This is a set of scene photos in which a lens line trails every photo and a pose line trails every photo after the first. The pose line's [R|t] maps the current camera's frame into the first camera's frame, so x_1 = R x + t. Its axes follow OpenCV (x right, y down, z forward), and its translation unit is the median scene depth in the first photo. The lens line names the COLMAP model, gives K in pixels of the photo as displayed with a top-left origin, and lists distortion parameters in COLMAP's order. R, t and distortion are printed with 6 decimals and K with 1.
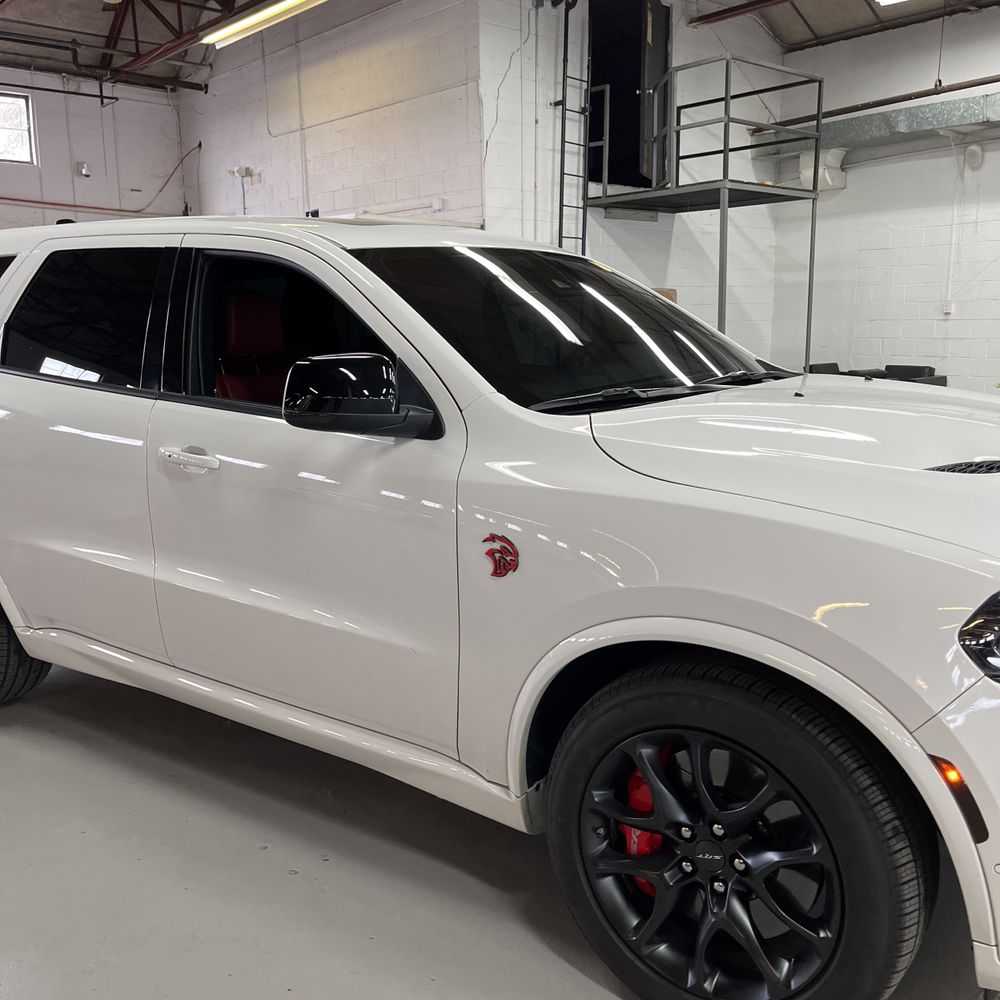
lens RADIAL K [[1014.6, 0, 500.0], [0, 1014.6, 500.0], [0, 0, 1]] dist [0.039462, -0.020035]
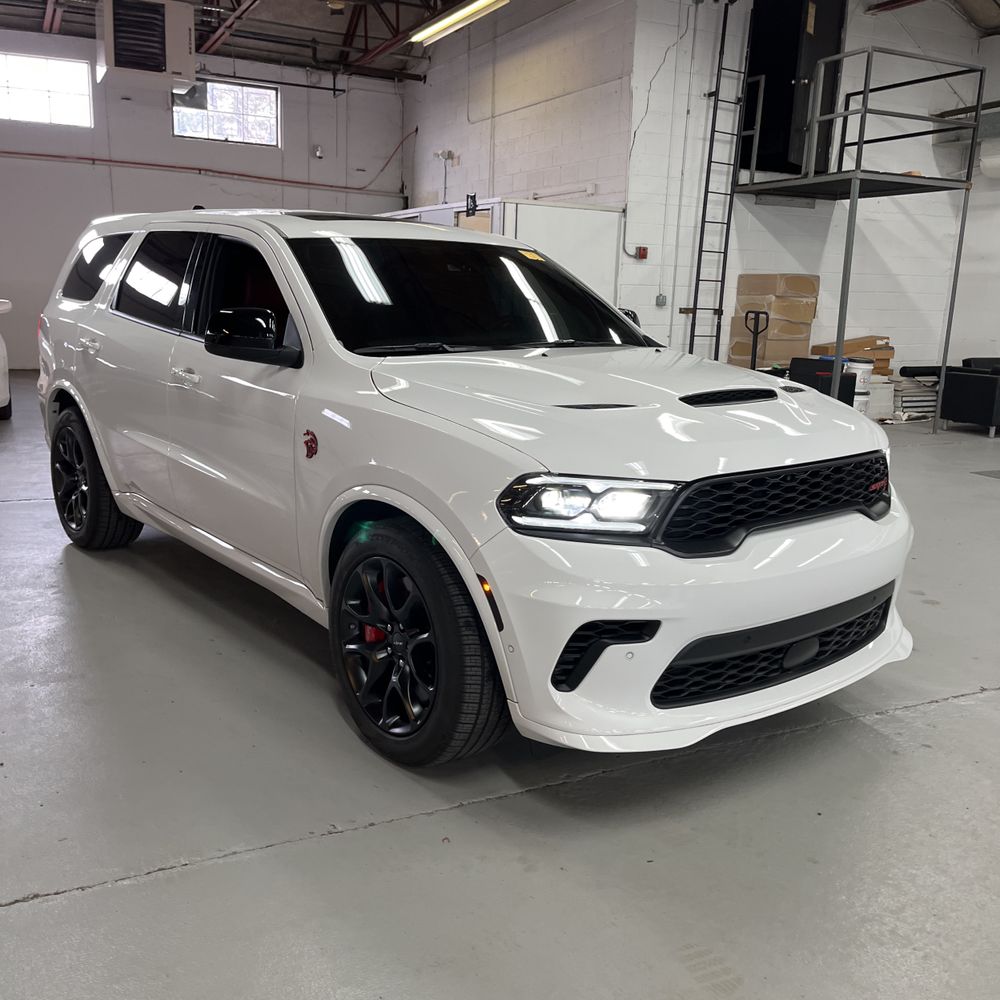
lens RADIAL K [[1004.6, 0, 488.2], [0, 1004.6, 520.2], [0, 0, 1]] dist [0.036000, -0.024868]
pose [[0.962802, 0.100664, -0.250758, 0.137478], [-0.089288, 0.994410, 0.056366, 0.012429], [0.255030, -0.031879, 0.966408, -0.086660]]
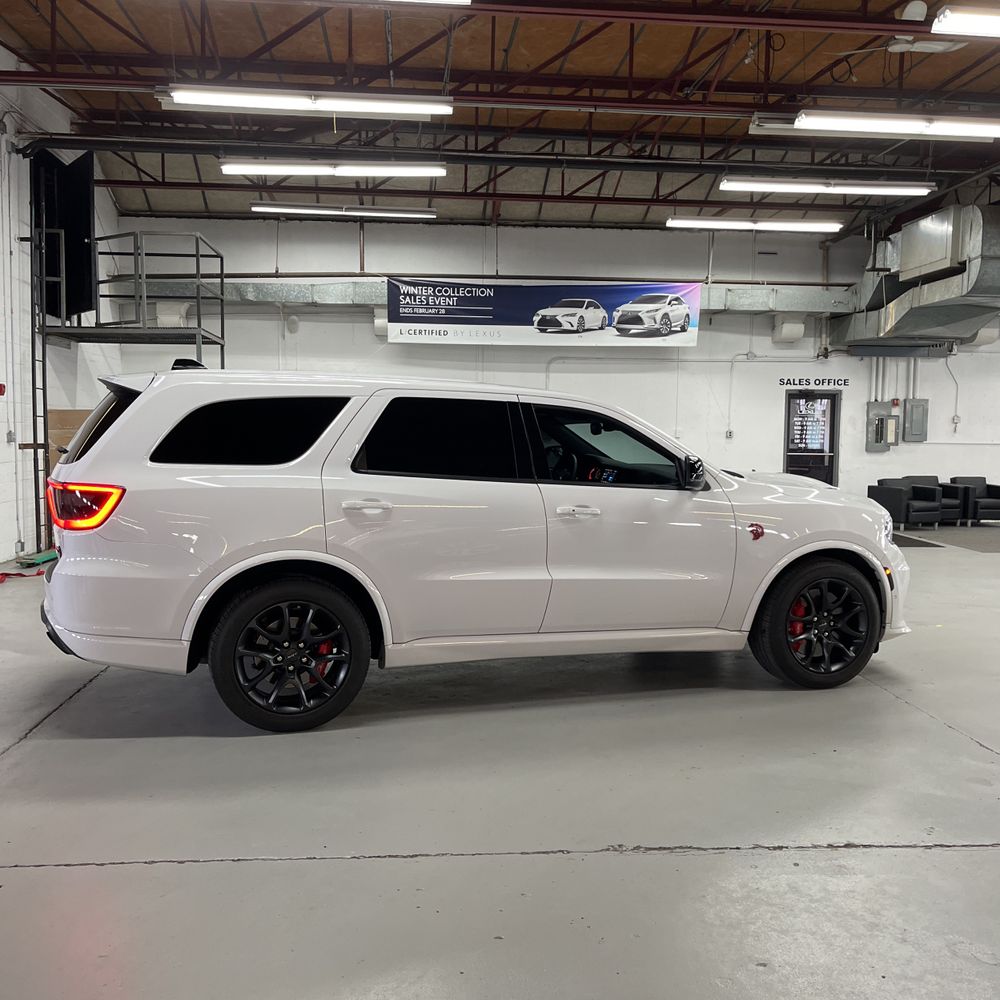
lens RADIAL K [[1022.7, 0, 497.0], [0, 1022.7, 485.3], [0, 0, 1]] dist [0.032579, -0.023310]
pose [[0.588159, -0.030200, 0.808181, -0.527160], [0.131588, 0.989560, -0.058787, 0.001059], [-0.797968, 0.140923, 0.585993, -0.006422]]
